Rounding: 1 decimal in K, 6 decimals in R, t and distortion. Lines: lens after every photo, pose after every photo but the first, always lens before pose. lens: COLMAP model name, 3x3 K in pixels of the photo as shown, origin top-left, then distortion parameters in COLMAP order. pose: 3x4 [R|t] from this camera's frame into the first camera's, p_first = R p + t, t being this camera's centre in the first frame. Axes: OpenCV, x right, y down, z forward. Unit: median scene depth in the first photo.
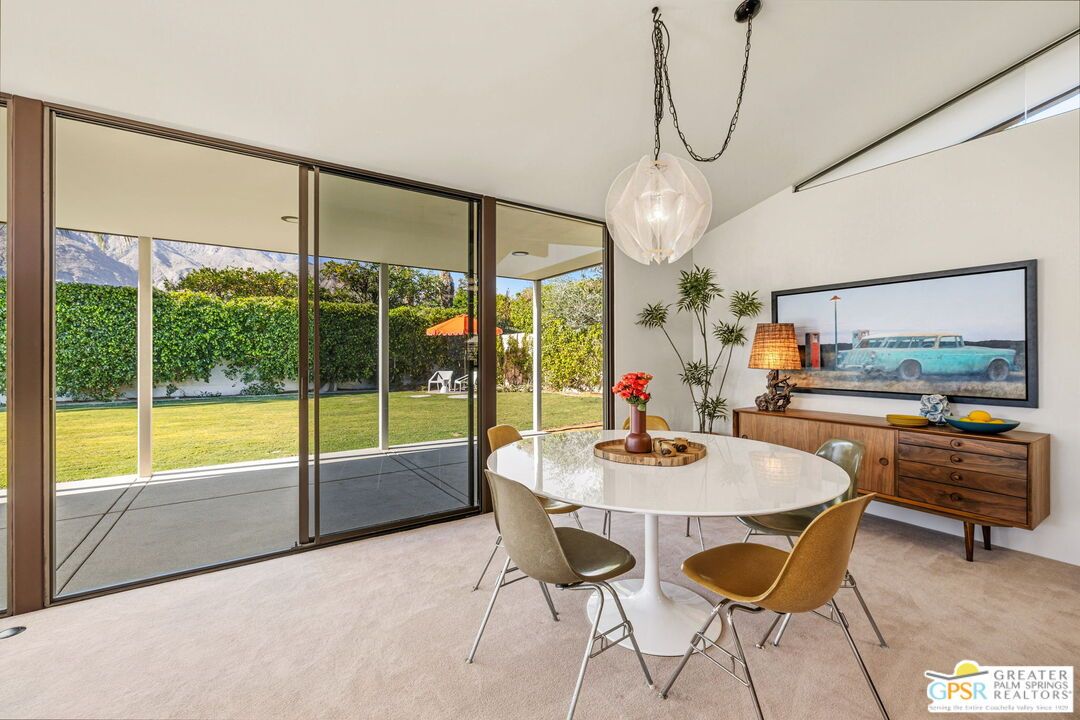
lens RADIAL K [[452.4, 0, 538.9], [0, 452.4, 356.7], [0, 0, 1]] dist [-0.001018, -0.000209]
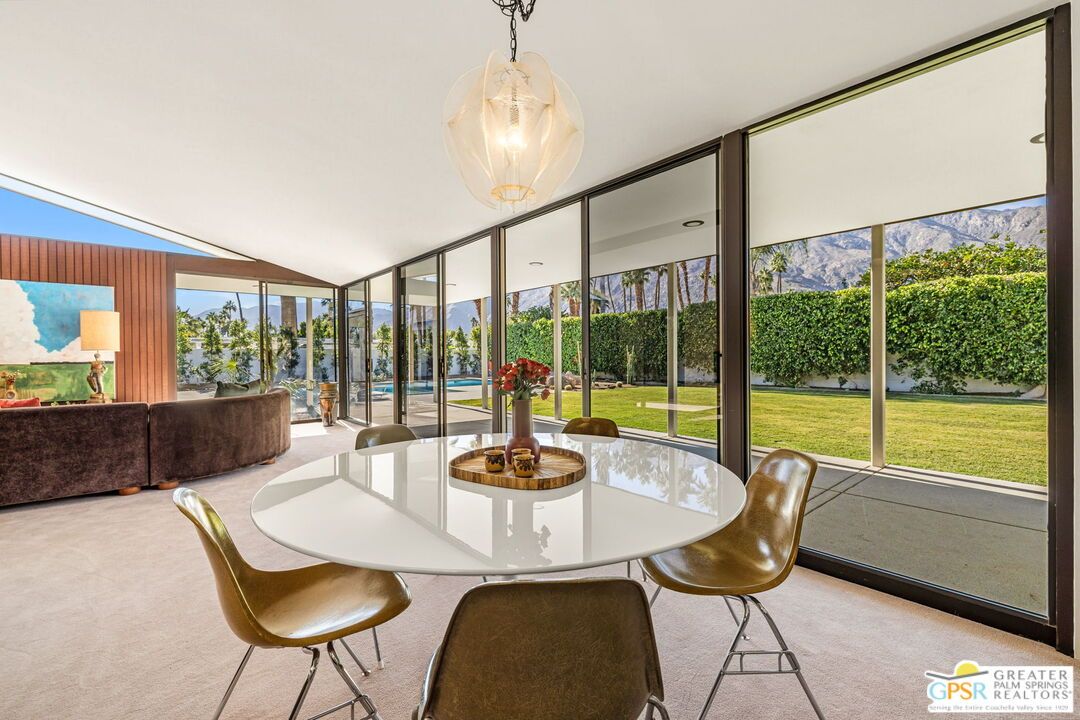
lens RADIAL K [[452.4, 0, 538.9], [0, 452.4, 356.7], [0, 0, 1]] dist [-0.001018, -0.000209]
pose [[0.118864, 0.001890, -0.992909, 0.165856], [0.006782, 0.999973, 0.002715, 0.005981], [0.992887, -0.007057, 0.118848, 0.156522]]
